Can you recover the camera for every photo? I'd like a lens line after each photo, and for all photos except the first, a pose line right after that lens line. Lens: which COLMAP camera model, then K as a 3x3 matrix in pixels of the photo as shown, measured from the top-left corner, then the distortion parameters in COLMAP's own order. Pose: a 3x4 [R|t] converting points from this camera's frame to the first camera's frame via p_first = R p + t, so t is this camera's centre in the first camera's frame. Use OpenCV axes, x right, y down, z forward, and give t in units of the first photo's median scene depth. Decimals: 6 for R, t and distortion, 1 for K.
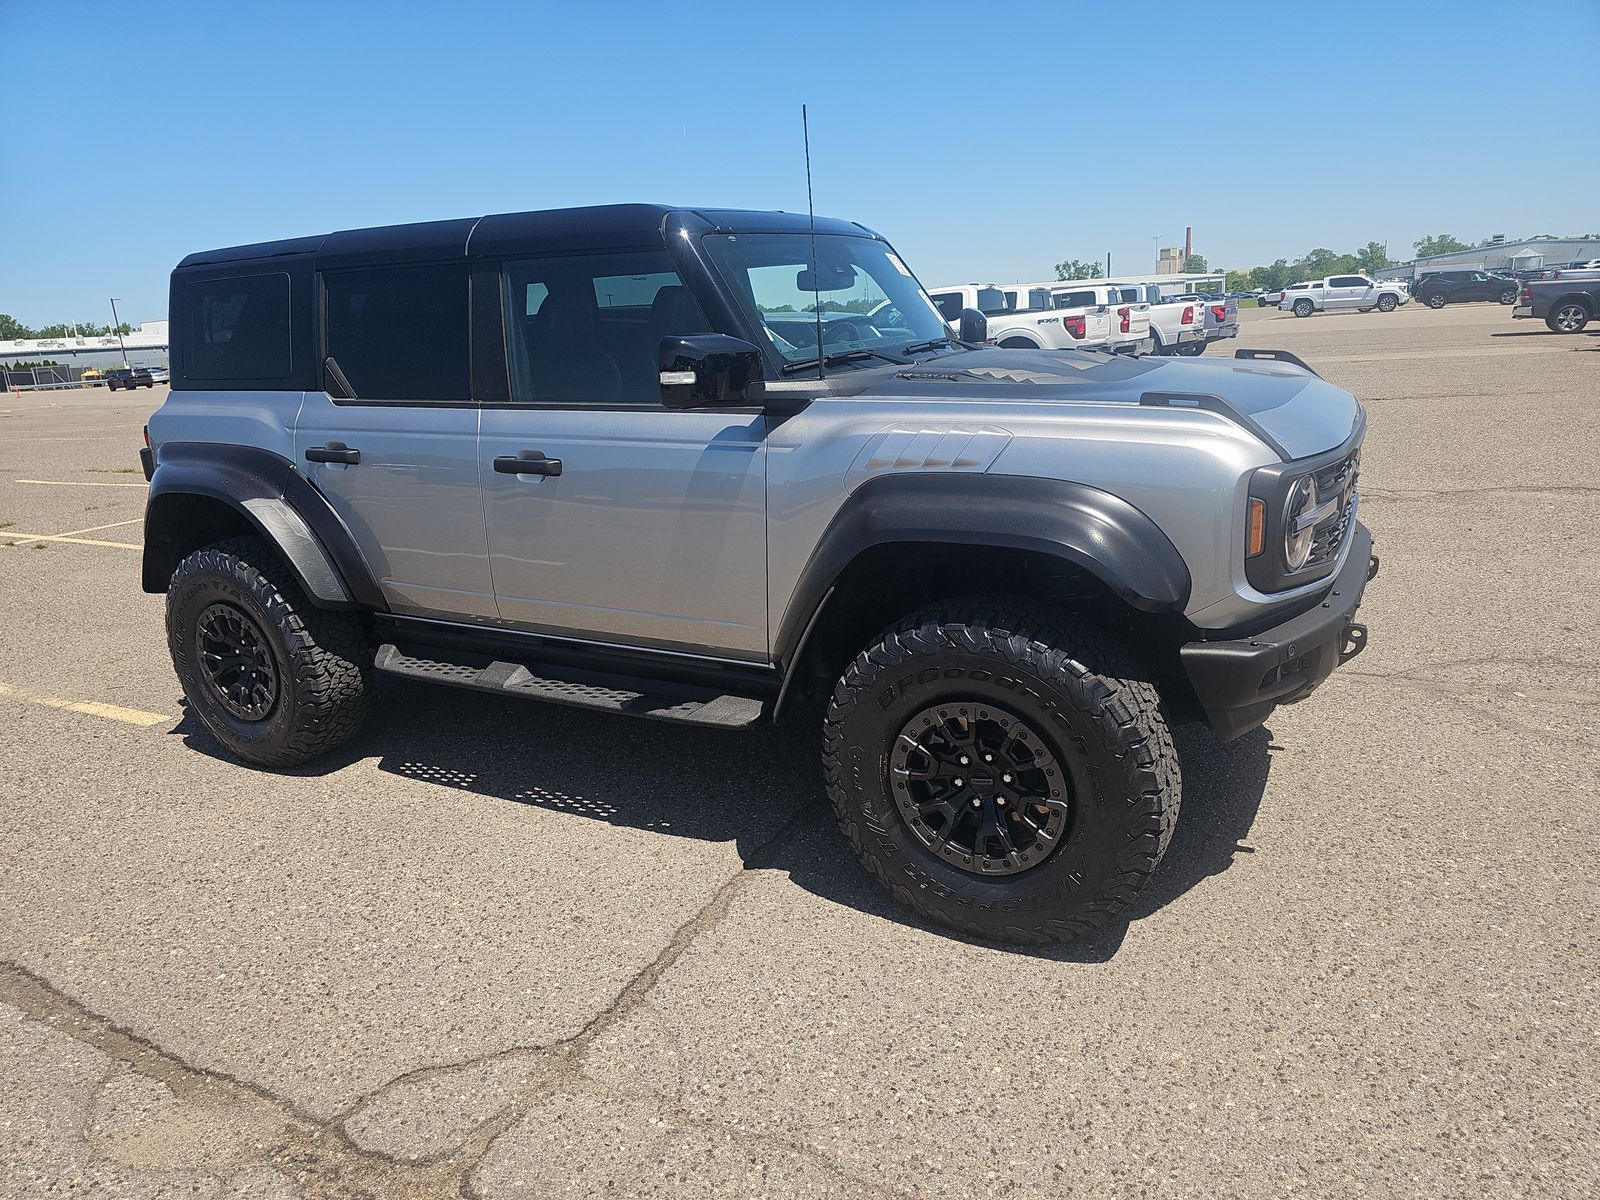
lens RADIAL K [[1092.9, 0, 790.7], [0, 1092.9, 599.1], [0, 0, 1]] dist [0.064533, -0.061393]
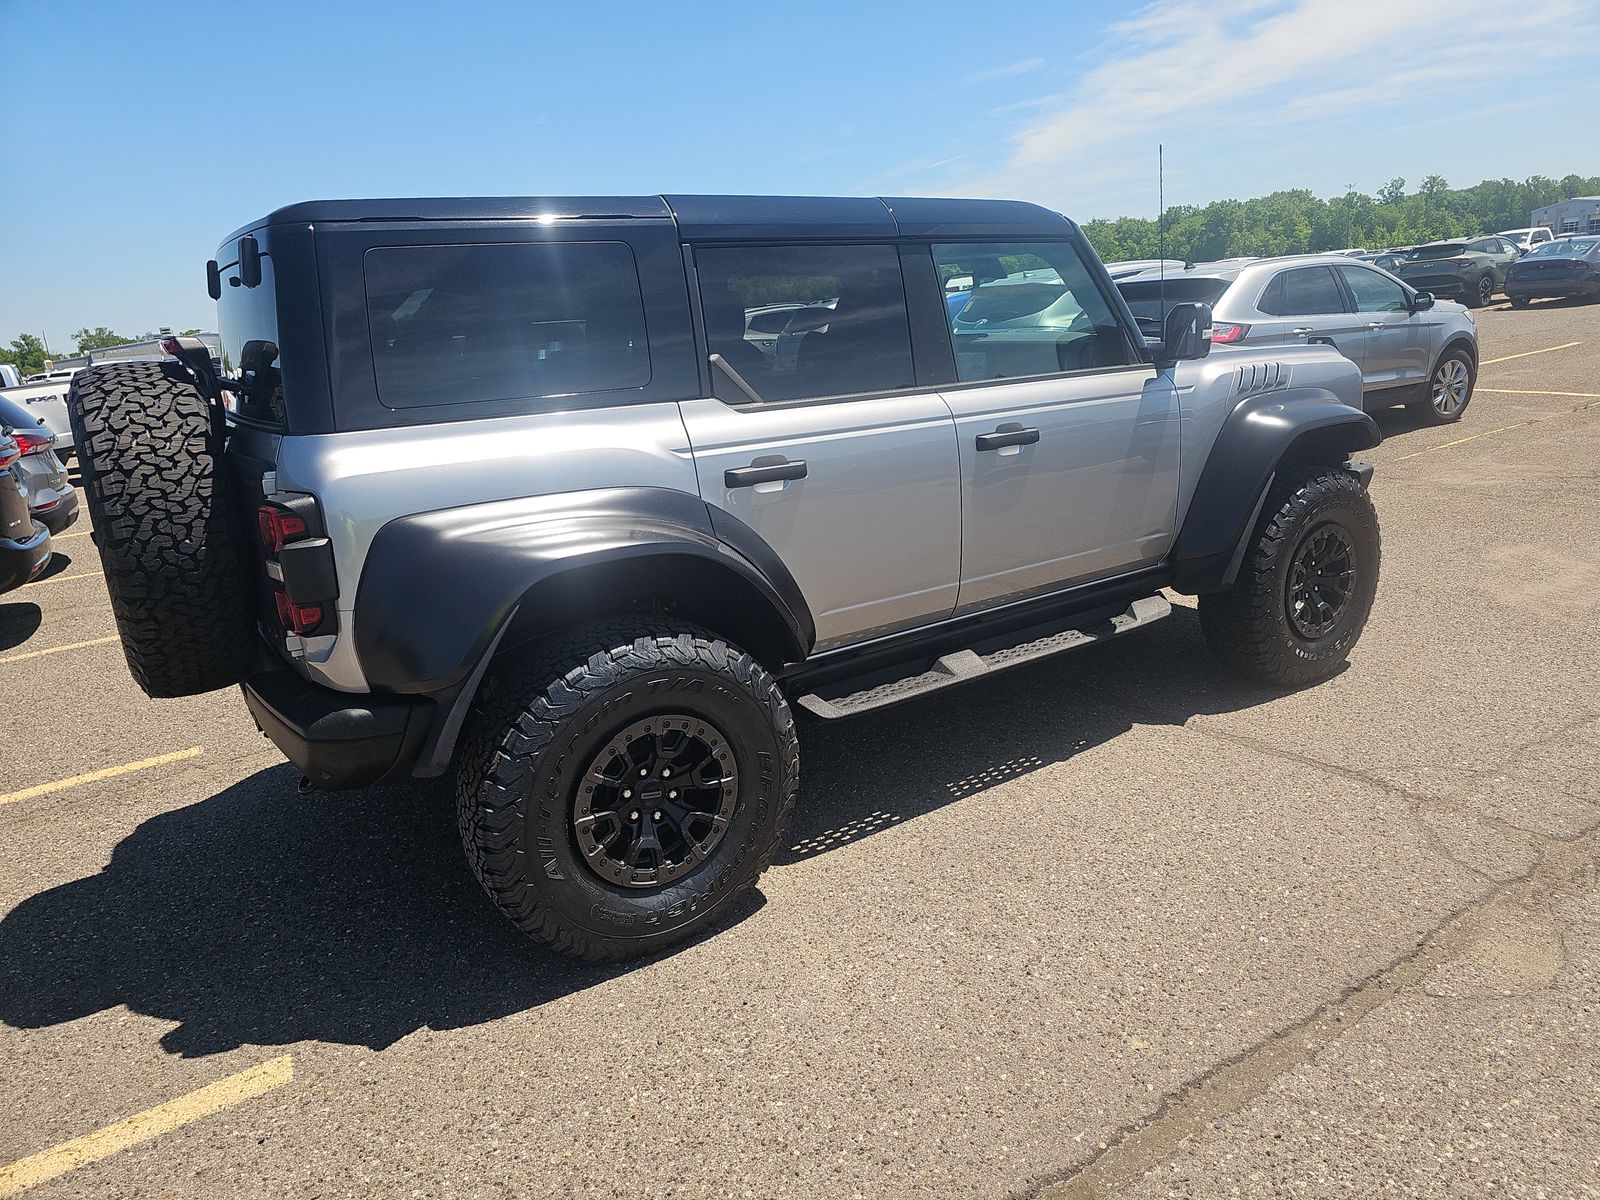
lens RADIAL K [[1079.2, 0, 800.0], [0, 1079.2, 600.0], [0, 0, 1]] dist [-0.002509, -0.003042]
pose [[0.449870, -0.208985, 0.868298, -1.090026], [0.271048, 0.958328, 0.090223, -0.106226], [-0.850970, 0.194761, 0.487769, 0.618038]]
